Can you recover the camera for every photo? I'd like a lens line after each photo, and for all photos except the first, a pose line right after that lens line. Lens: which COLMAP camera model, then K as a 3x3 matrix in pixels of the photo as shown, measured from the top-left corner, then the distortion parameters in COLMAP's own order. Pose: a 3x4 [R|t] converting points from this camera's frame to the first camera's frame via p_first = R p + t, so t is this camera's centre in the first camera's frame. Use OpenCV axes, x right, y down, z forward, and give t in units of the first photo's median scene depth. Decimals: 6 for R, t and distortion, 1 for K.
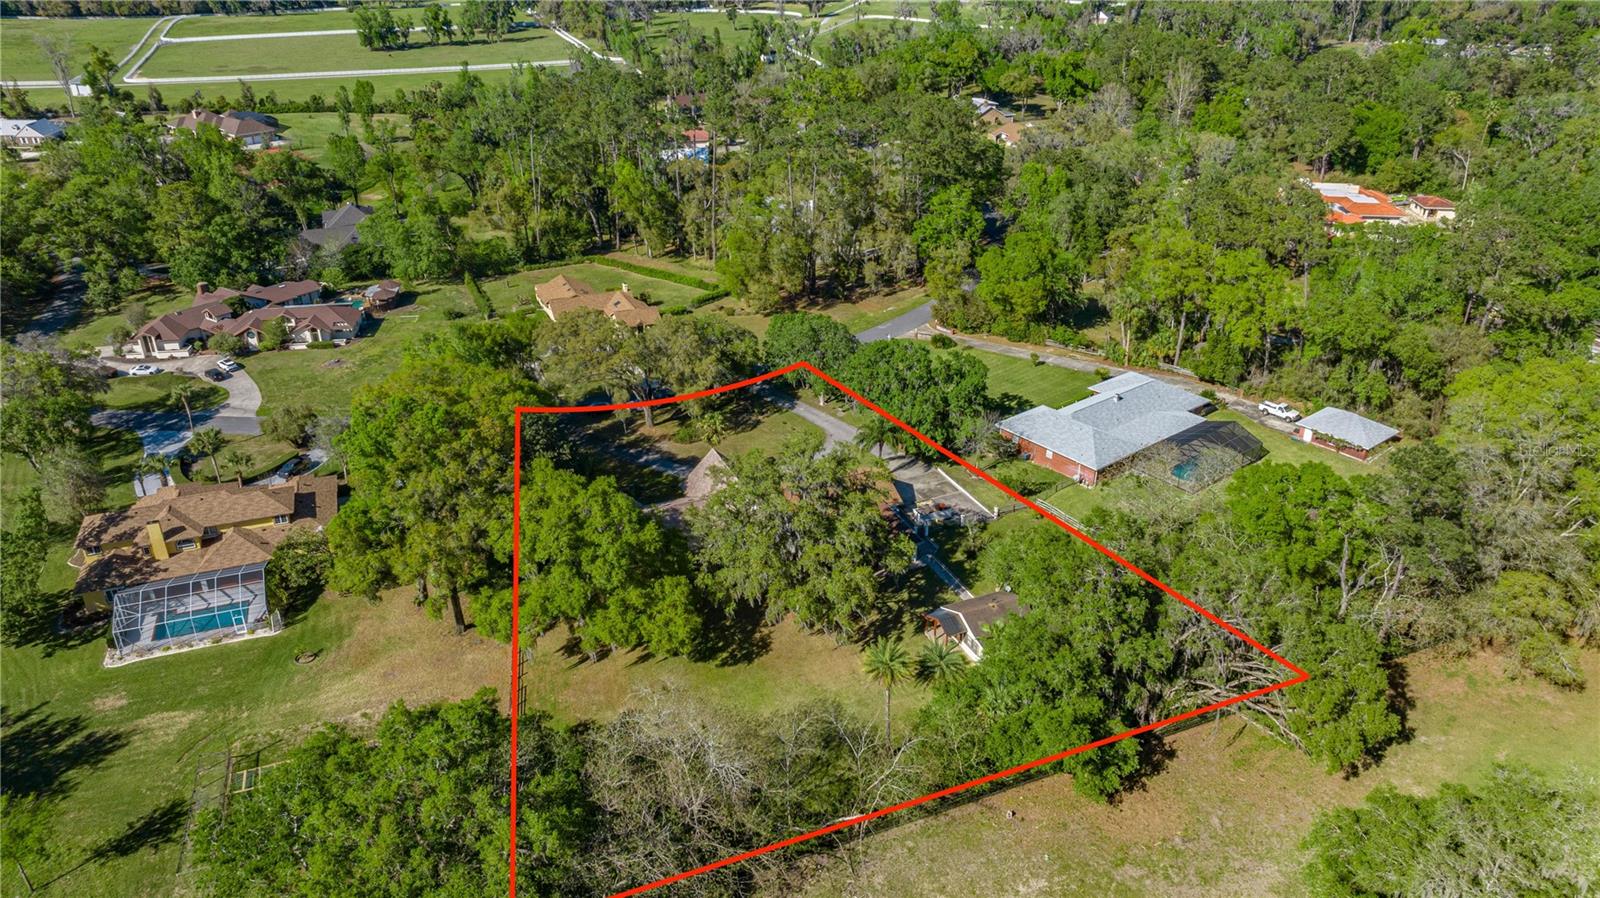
lens RADIAL K [[1120.3, 0, 801.5], [0, 1120.3, 448.9], [0, 0, 1]] dist [-0.041878, 0.046413]
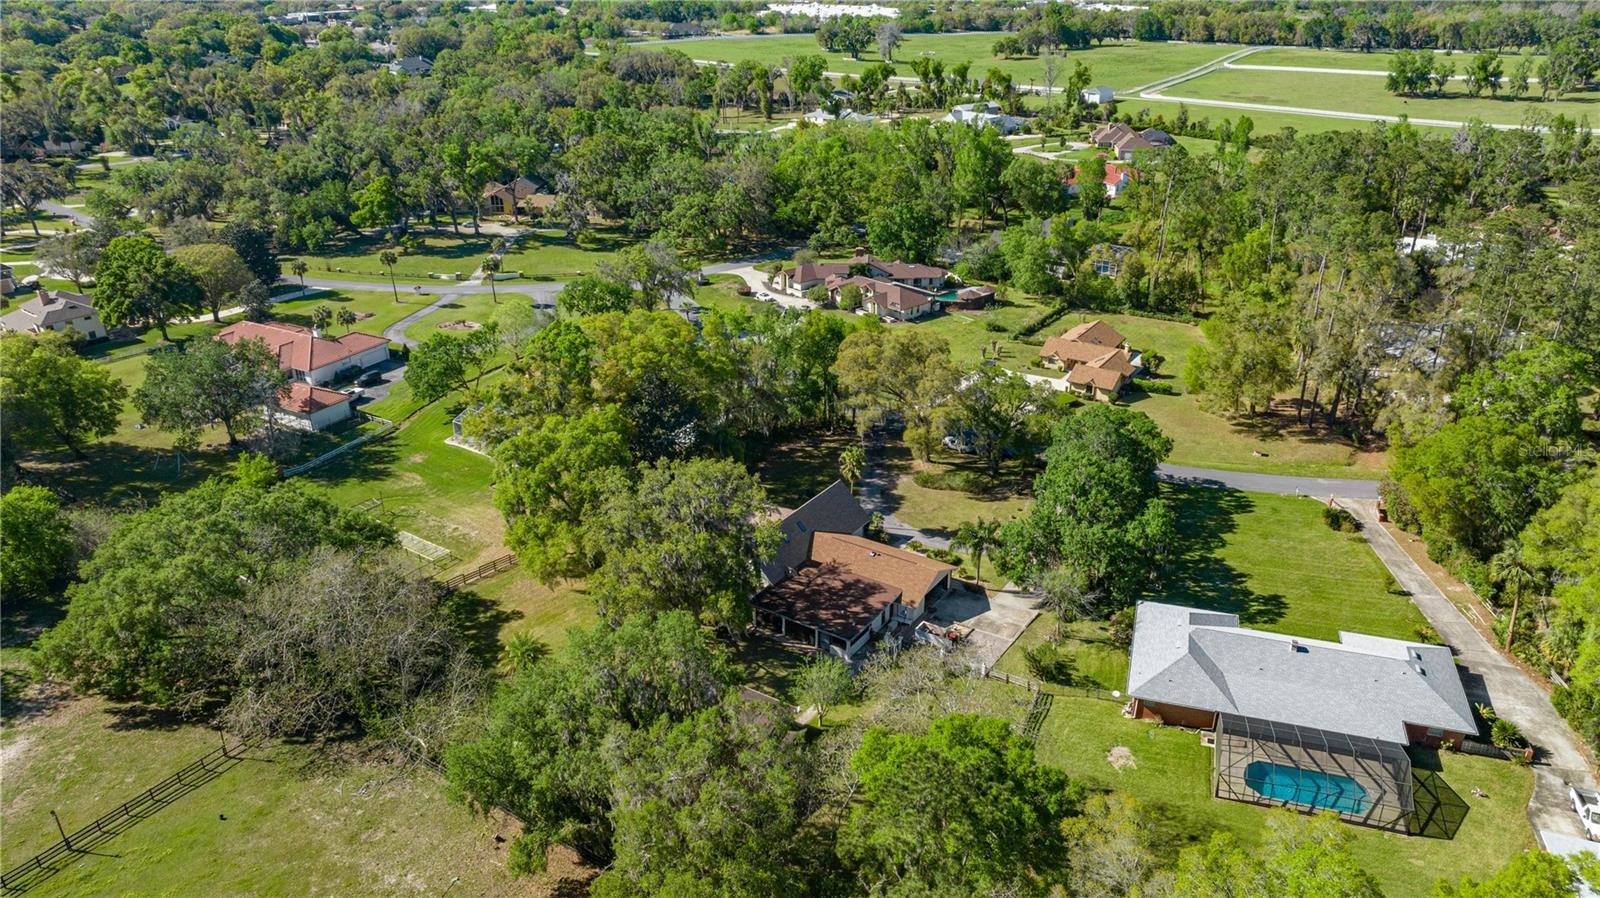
lens RADIAL K [[1120.3, 0, 803.7], [0, 1120.3, 451.6], [0, 0, 1]] dist [-0.041878, 0.046413]
pose [[0.556747, 0.344086, -0.756068, 0.152011], [-0.364422, 0.919086, 0.149926, -0.038116], [0.746479, 0.192057, 0.637090, 0.081223]]
